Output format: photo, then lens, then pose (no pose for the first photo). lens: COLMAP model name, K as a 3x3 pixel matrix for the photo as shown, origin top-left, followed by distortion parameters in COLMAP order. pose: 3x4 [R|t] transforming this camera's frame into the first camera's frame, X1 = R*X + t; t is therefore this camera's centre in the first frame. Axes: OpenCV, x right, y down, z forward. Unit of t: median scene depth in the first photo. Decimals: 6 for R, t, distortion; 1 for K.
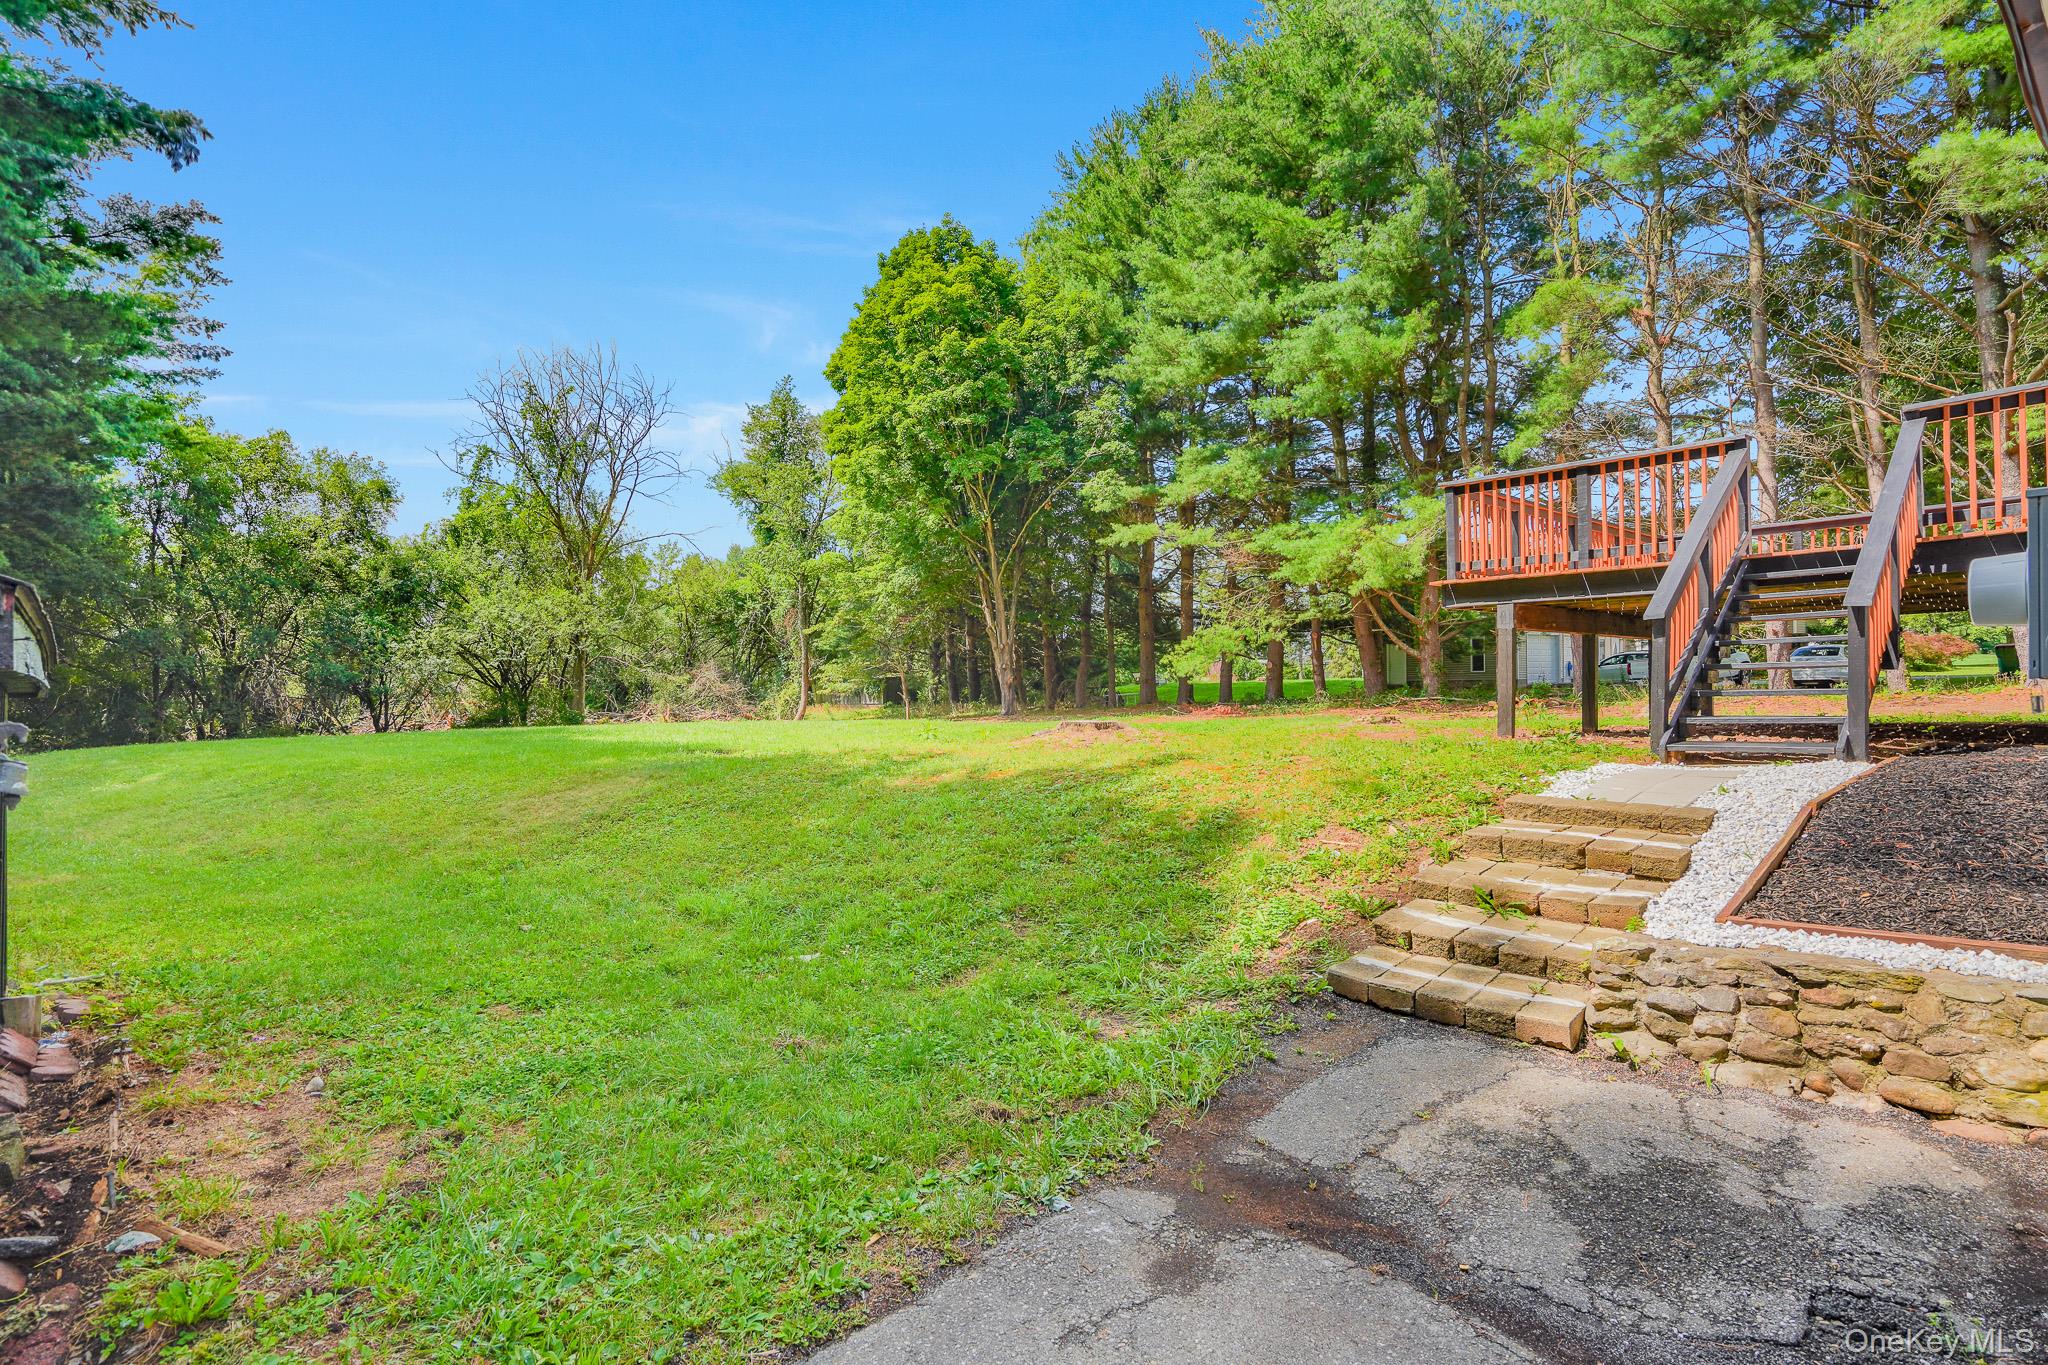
lens RADIAL K [[1000.1, 0, 1024.0], [0, 1000.1, 682.5], [0, 0, 1]] dist [-0.048364, 0.027052]
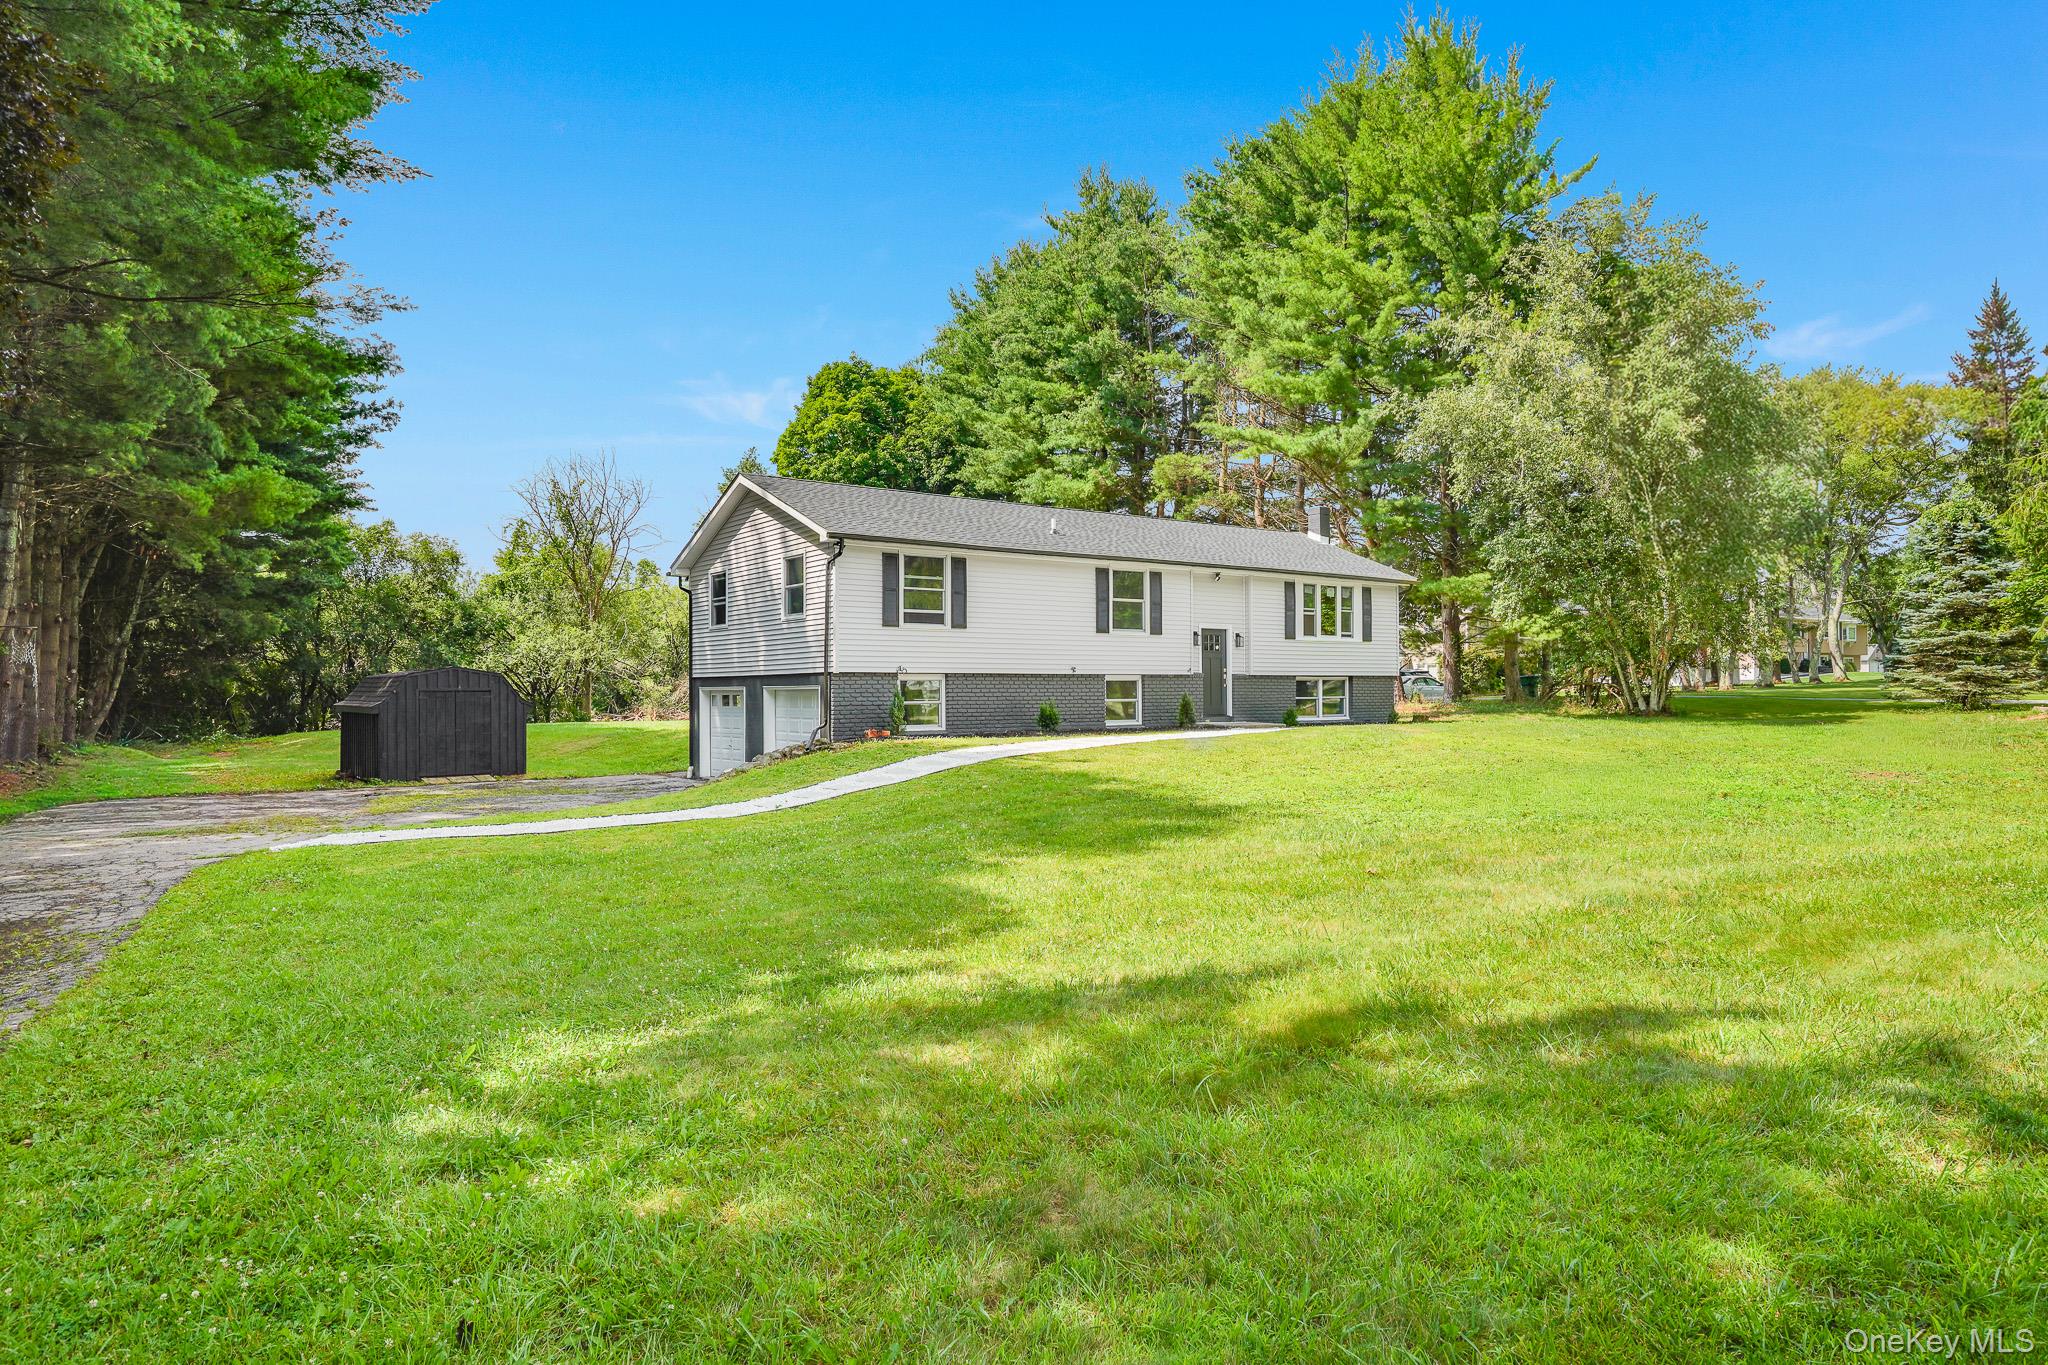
lens RADIAL K [[1061.6, 0, 1018.3], [0, 1061.6, 687.5], [0, 0, 1]] dist [-0.058754, 0.035770]
pose [[0.999298, 0.009020, -0.036359, 0.220759], [-0.008986, 0.999959, 0.001082, -0.014090], [0.036368, -0.000755, 0.999338, -0.478157]]
